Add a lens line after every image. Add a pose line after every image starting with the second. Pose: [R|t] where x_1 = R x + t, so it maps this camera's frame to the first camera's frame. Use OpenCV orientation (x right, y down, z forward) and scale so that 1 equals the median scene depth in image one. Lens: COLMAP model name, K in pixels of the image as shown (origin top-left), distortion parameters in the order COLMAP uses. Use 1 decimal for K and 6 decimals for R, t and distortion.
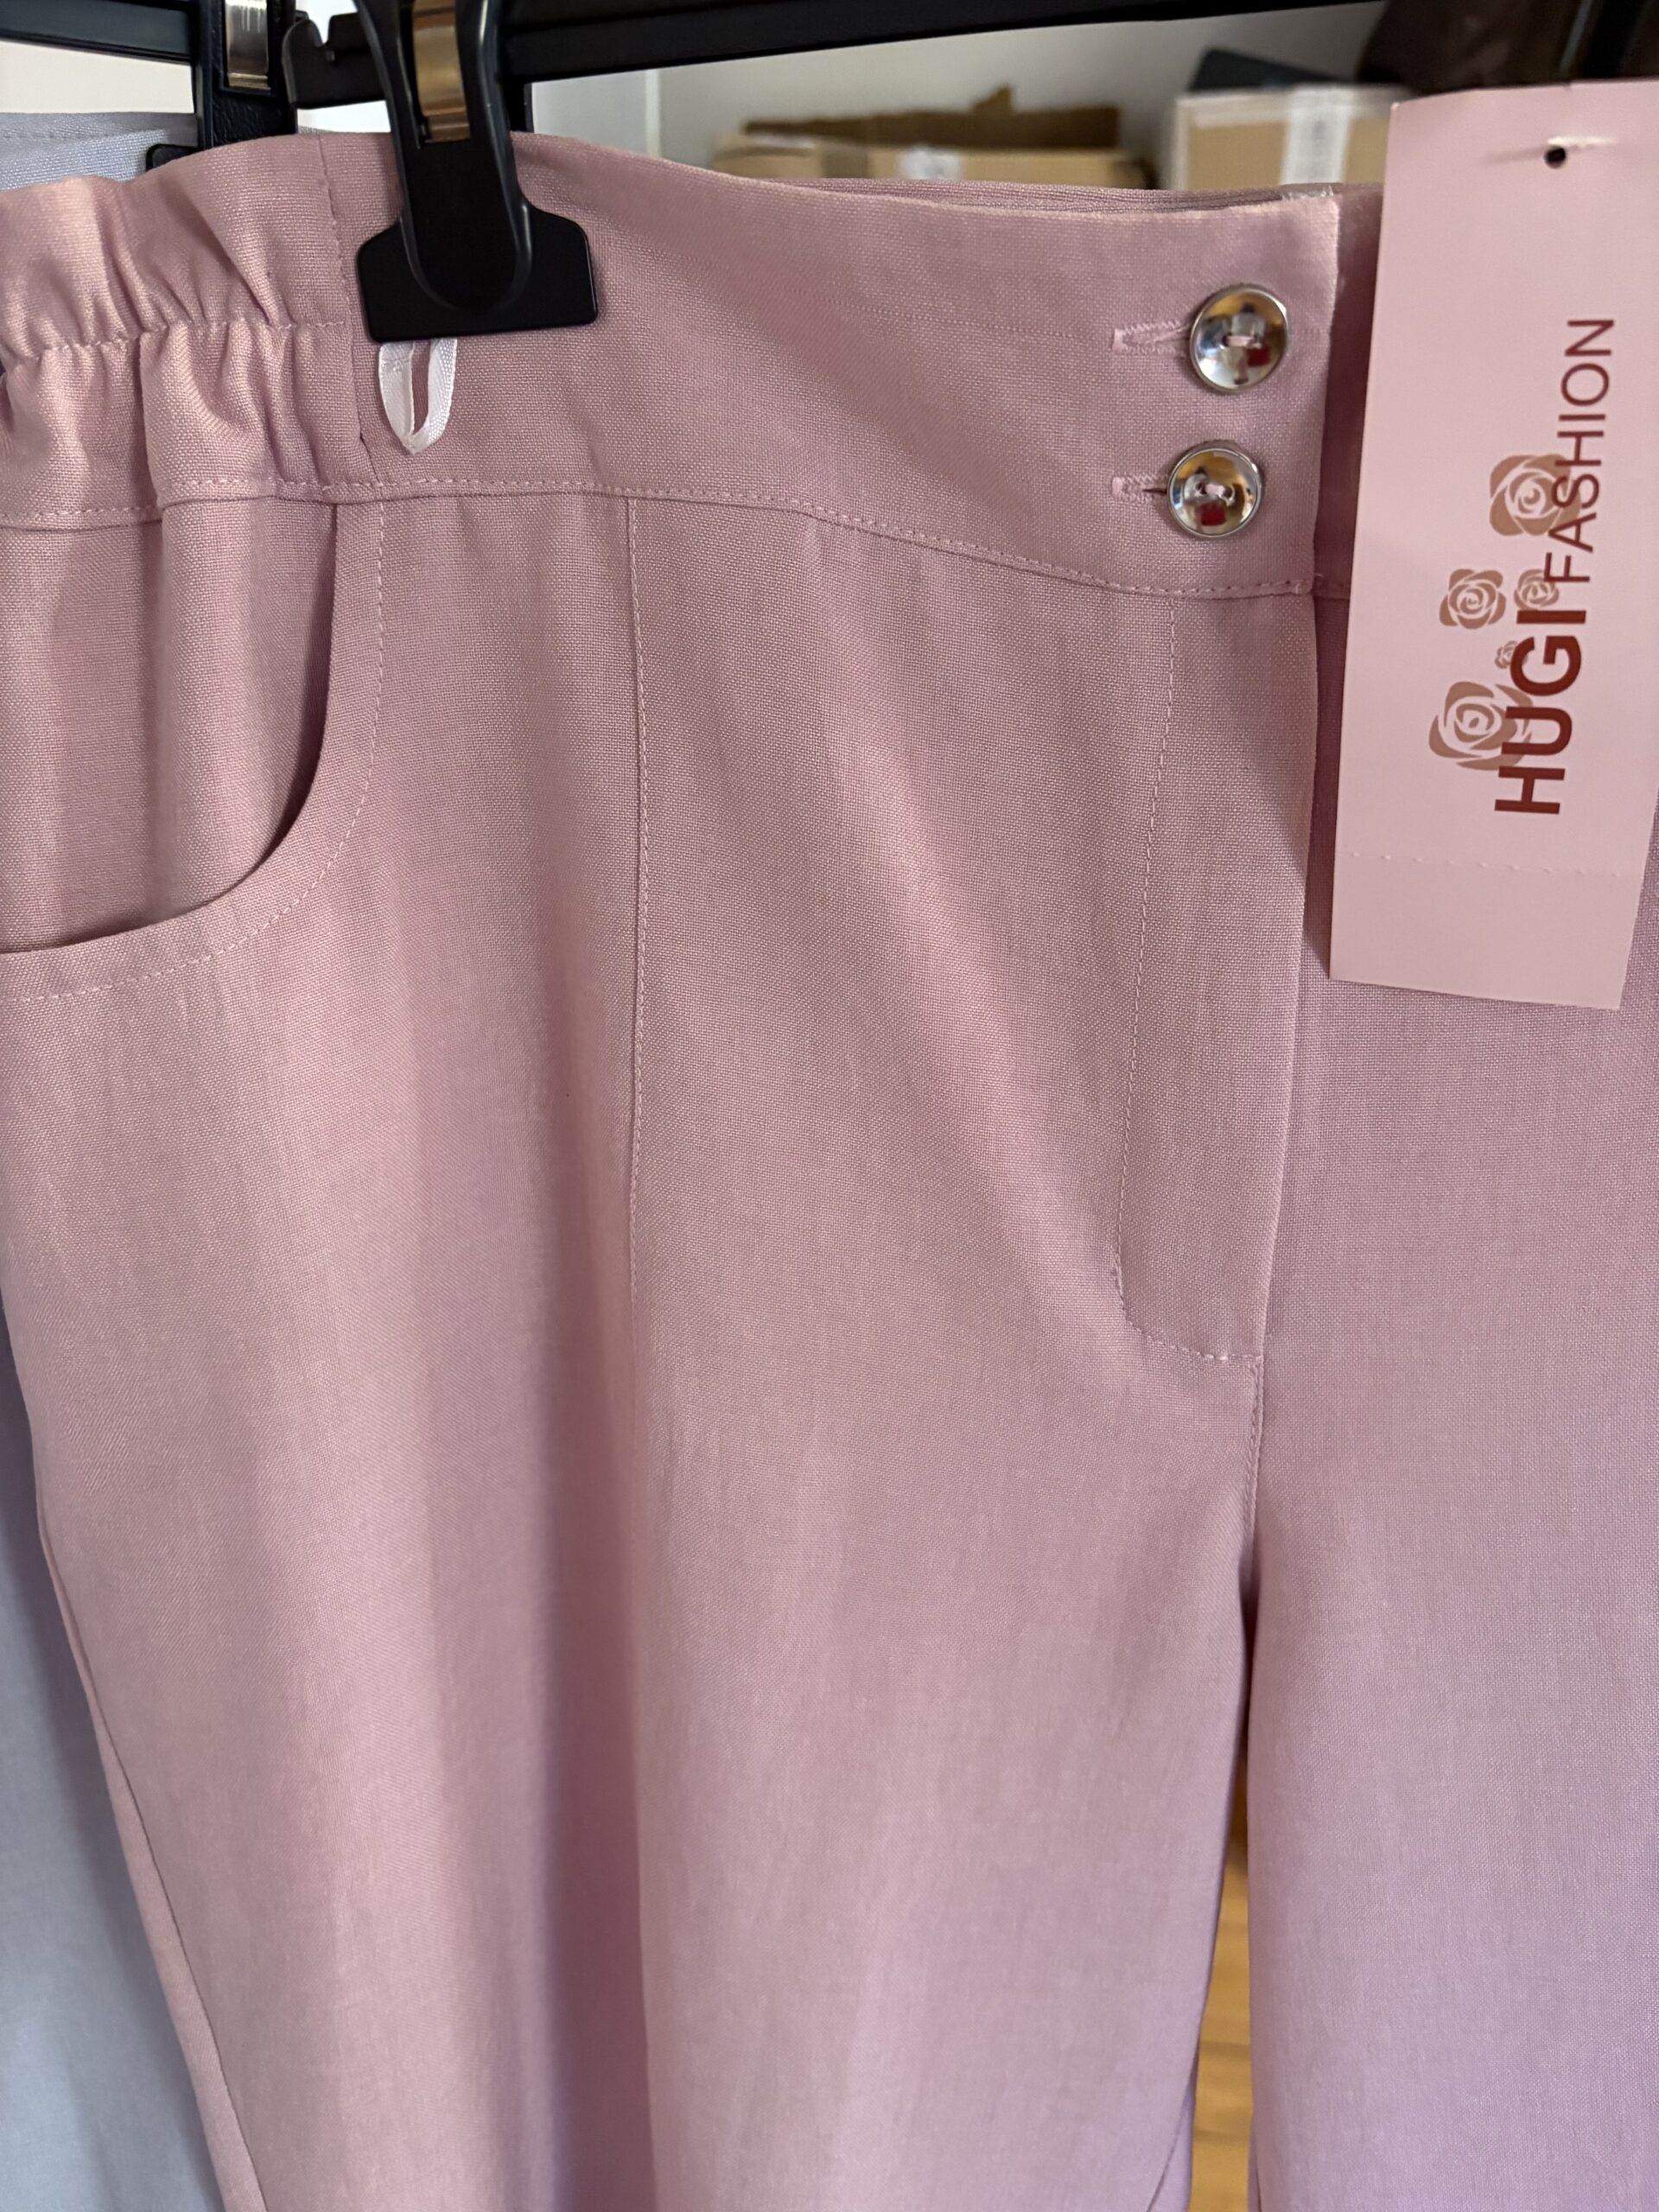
lens RADIAL K [[1639.9, 0, 829.5], [0, 1639.9, 1106.0], [0, 0, 1]] dist [0.011344, -0.036894]
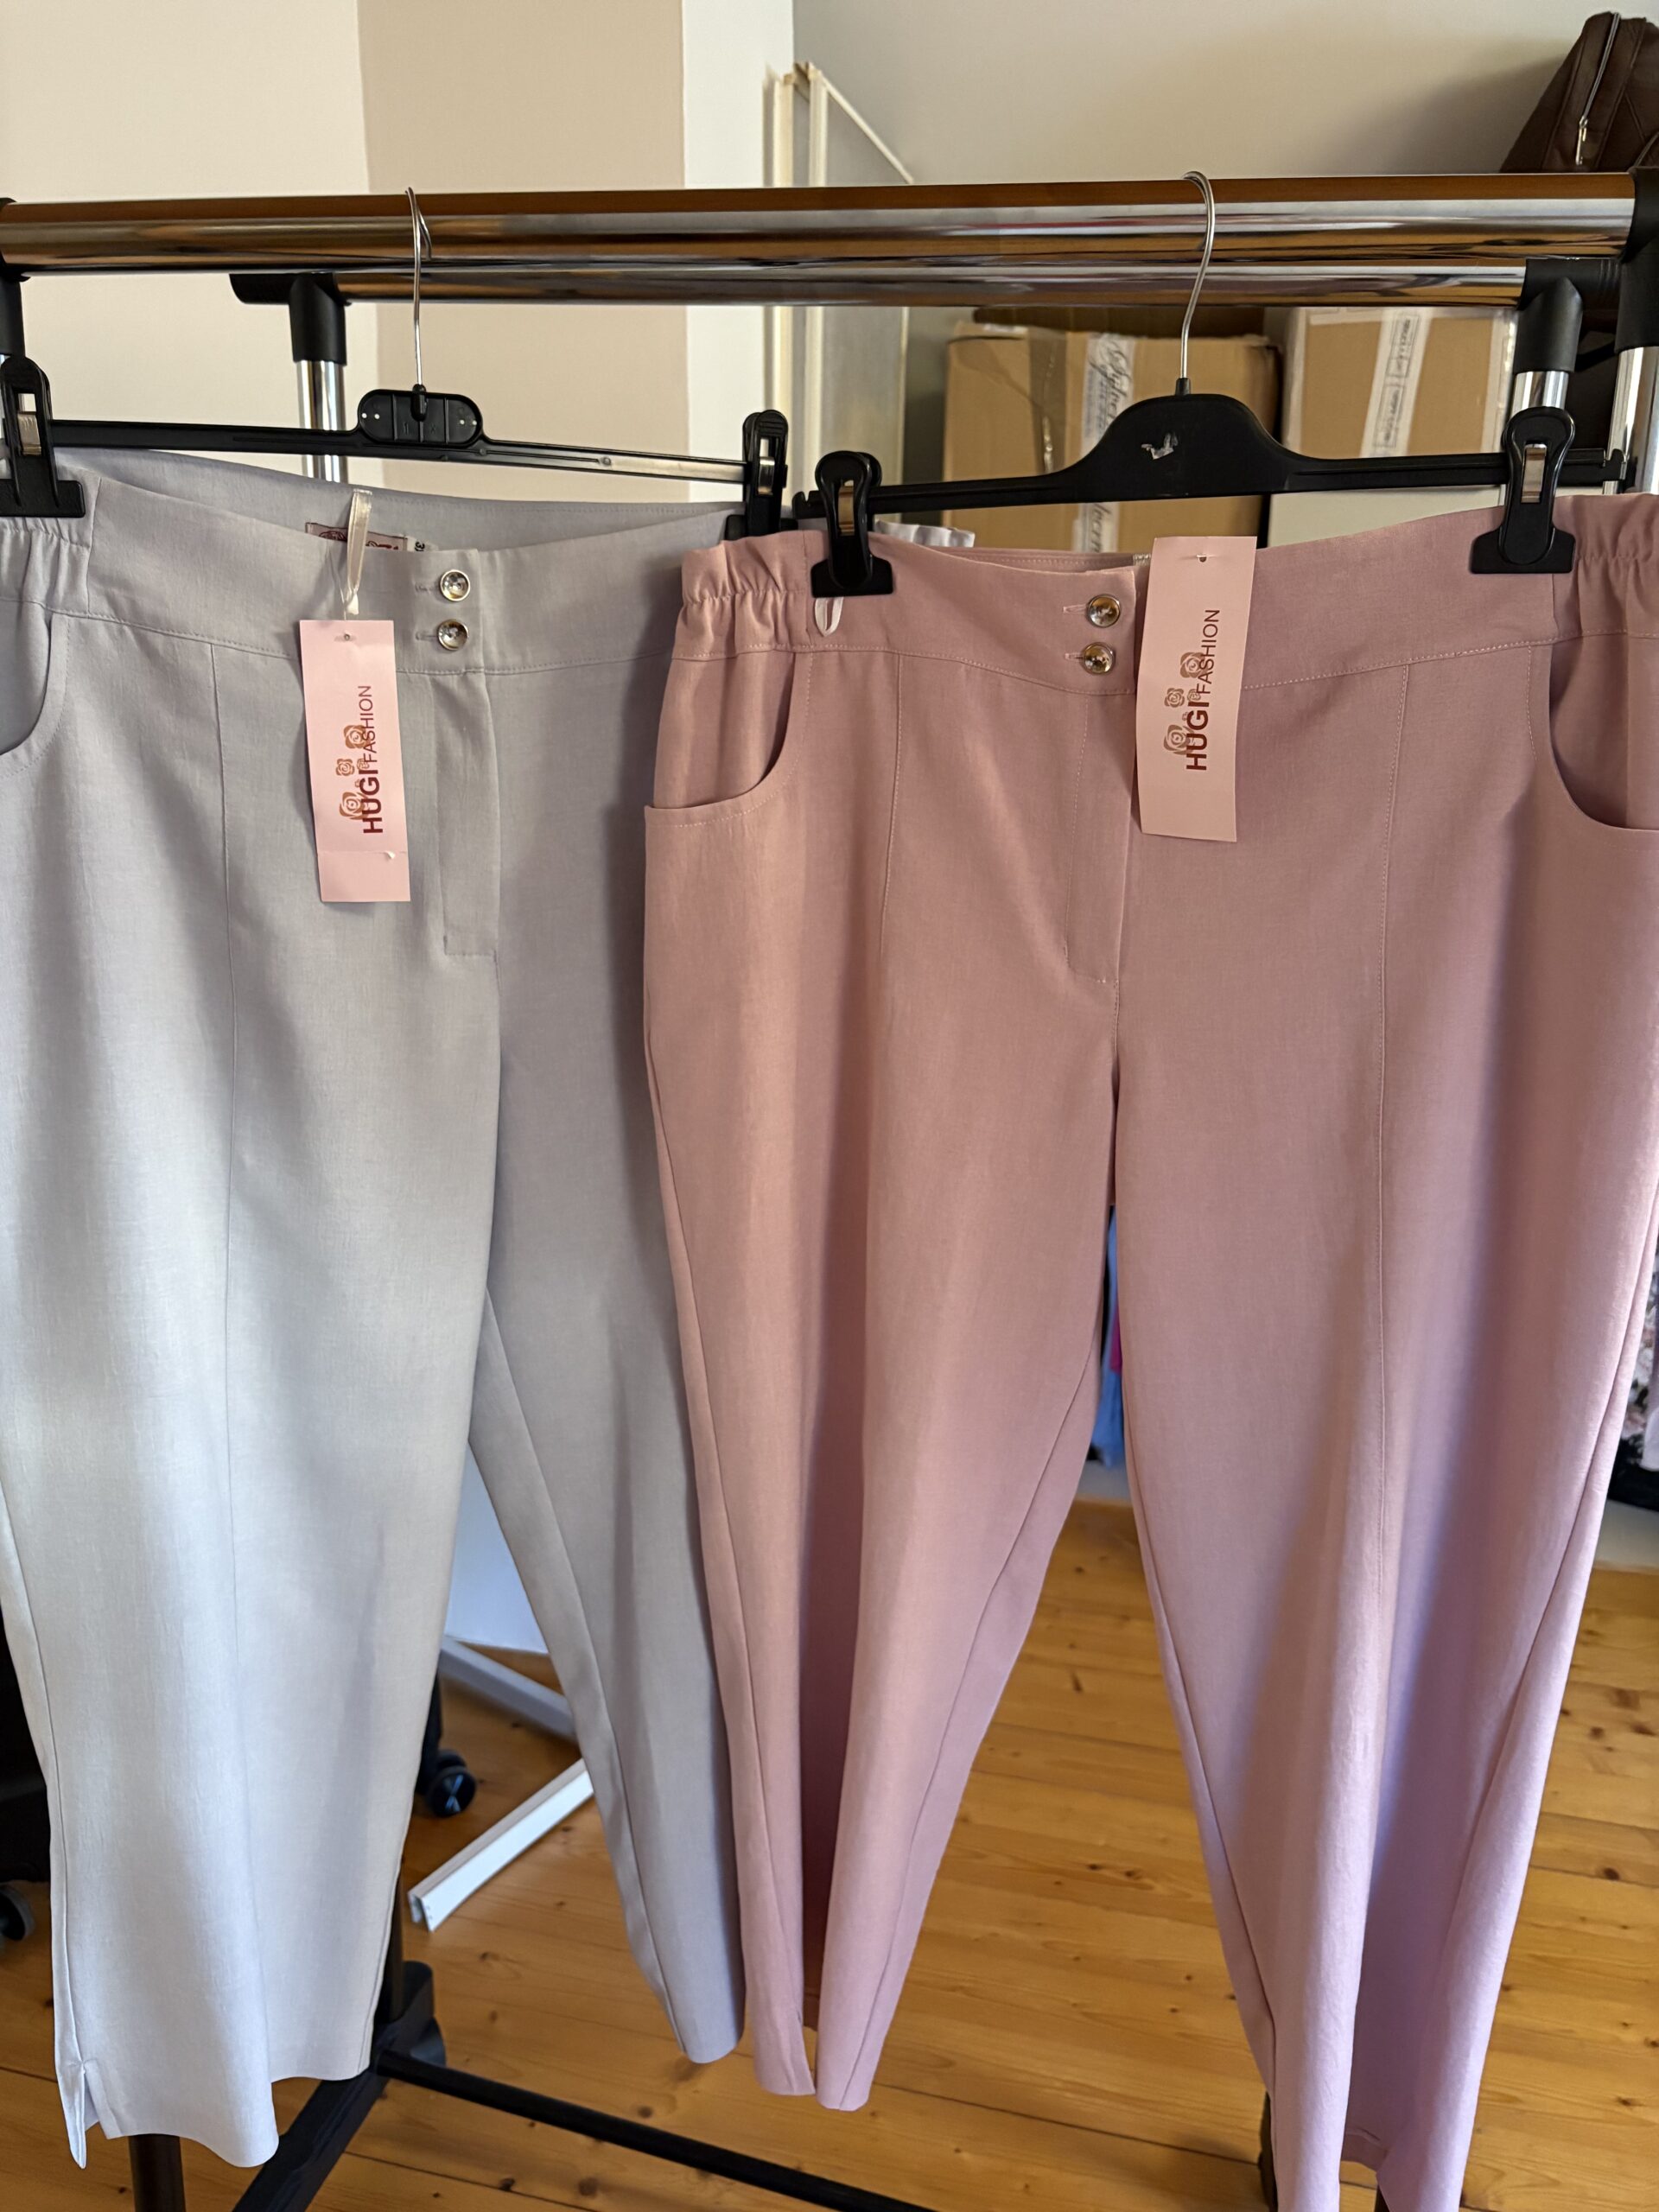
lens RADIAL K [[1636.8, 0, 834.5], [0, 1636.8, 1170.5], [0, 0, 1]] dist [0.013507, 0.000674]
pose [[0.993132, 0.055278, -0.103118, 0.107181], [-0.055417, 0.998462, 0.001514, 0.524699], [0.103043, 0.004211, 0.994668, -1.833297]]
